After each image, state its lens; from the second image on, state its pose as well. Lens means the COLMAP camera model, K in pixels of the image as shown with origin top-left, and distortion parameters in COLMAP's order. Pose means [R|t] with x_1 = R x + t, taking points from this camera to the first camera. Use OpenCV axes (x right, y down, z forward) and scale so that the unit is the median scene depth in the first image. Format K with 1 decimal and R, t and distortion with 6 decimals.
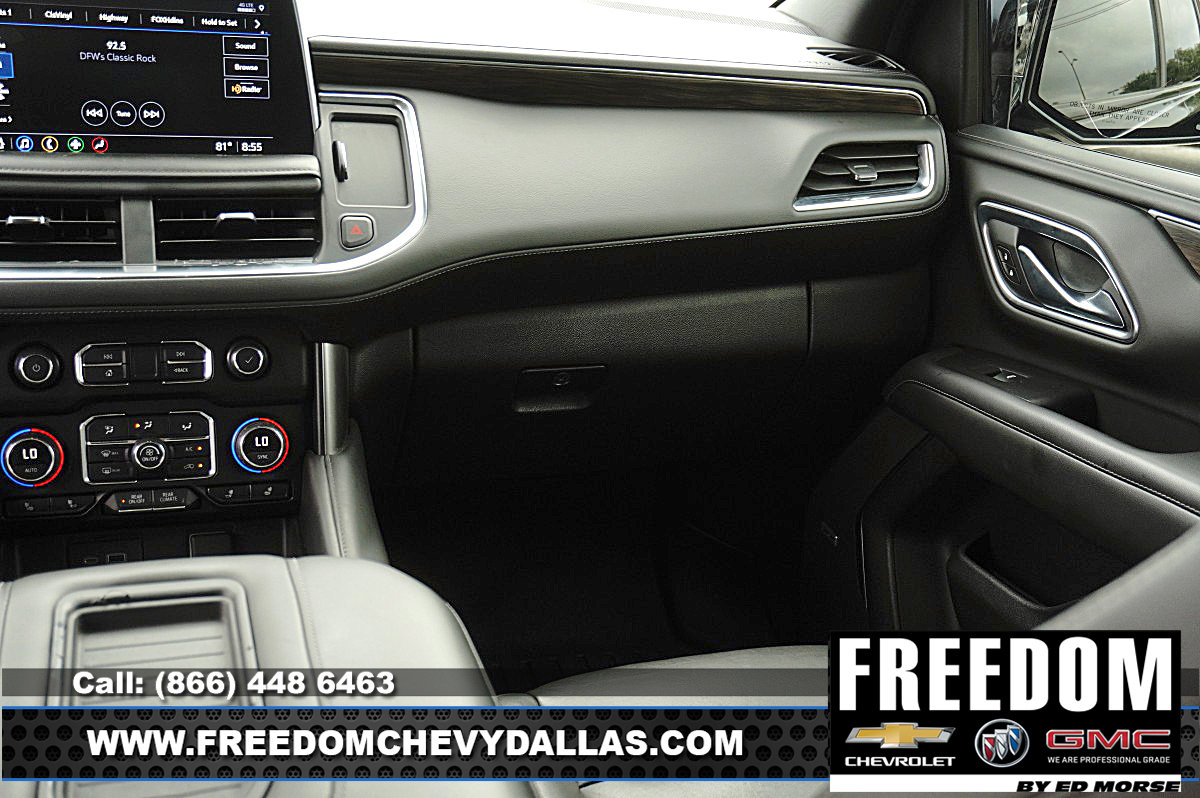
lens RADIAL K [[1376.8, 0, 595.0], [0, 1376.8, 403.3], [0, 0, 1]] dist [0.029071, 0.000000]
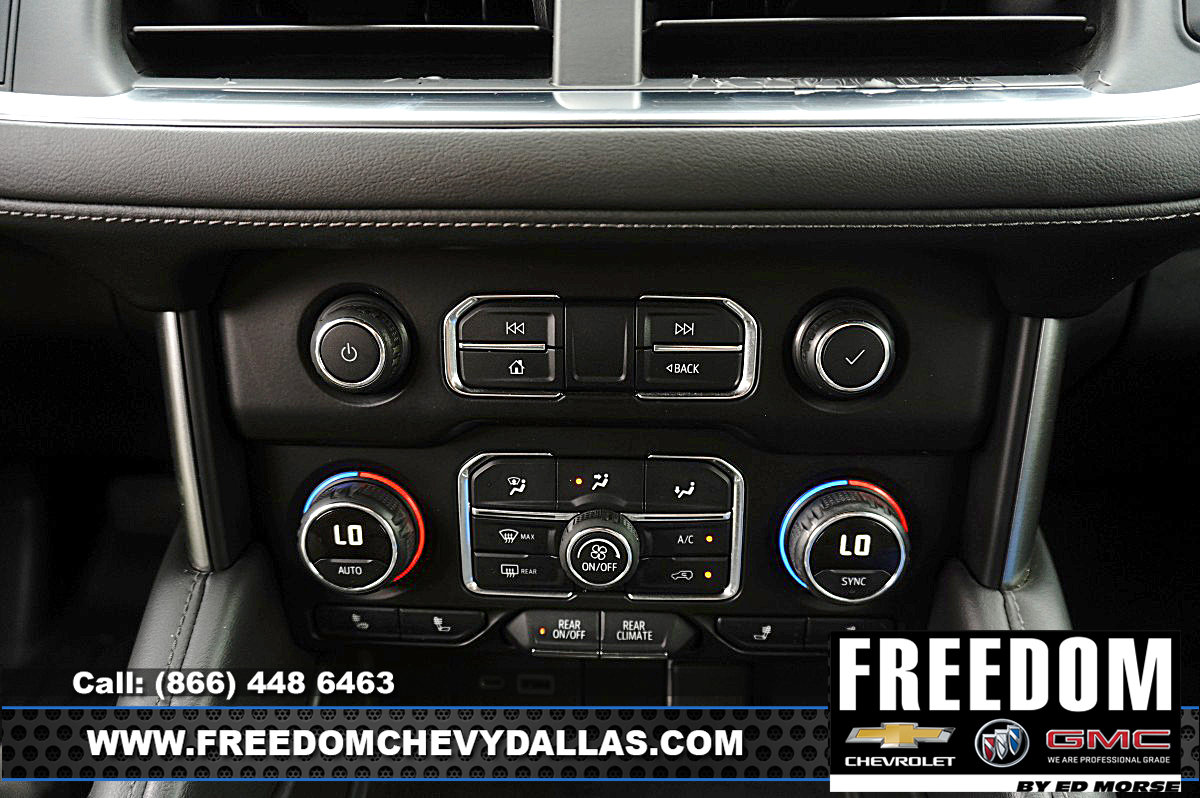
lens RADIAL K [[834.5, 0, 592.8], [0, 834.5, 401.7], [0, 0, 1]] dist [-0.025967, 0.020133]
pose [[0.933925, 0.119316, -0.336968, -0.239743], [-0.051062, 0.977512, 0.204603, -0.063025], [0.353803, -0.173878, 0.919016, 0.760419]]
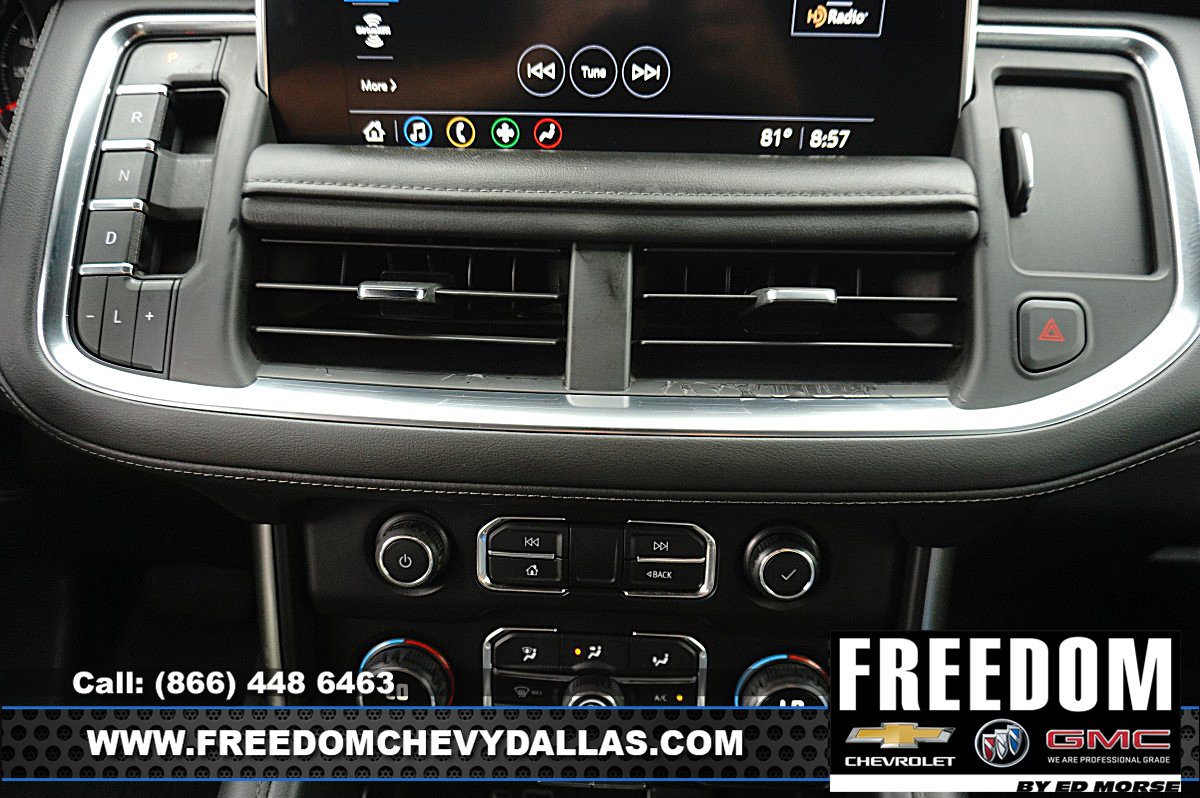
lens RADIAL K [[834.5, 0, 592.6], [0, 834.5, 403.9], [0, 0, 1]] dist [-0.025967, 0.020133]
pose [[0.933441, 0.121591, -0.337496, -0.222592], [-0.069693, 0.984346, 0.161880, -0.138171], [0.351896, -0.127584, 0.927303, 0.699099]]
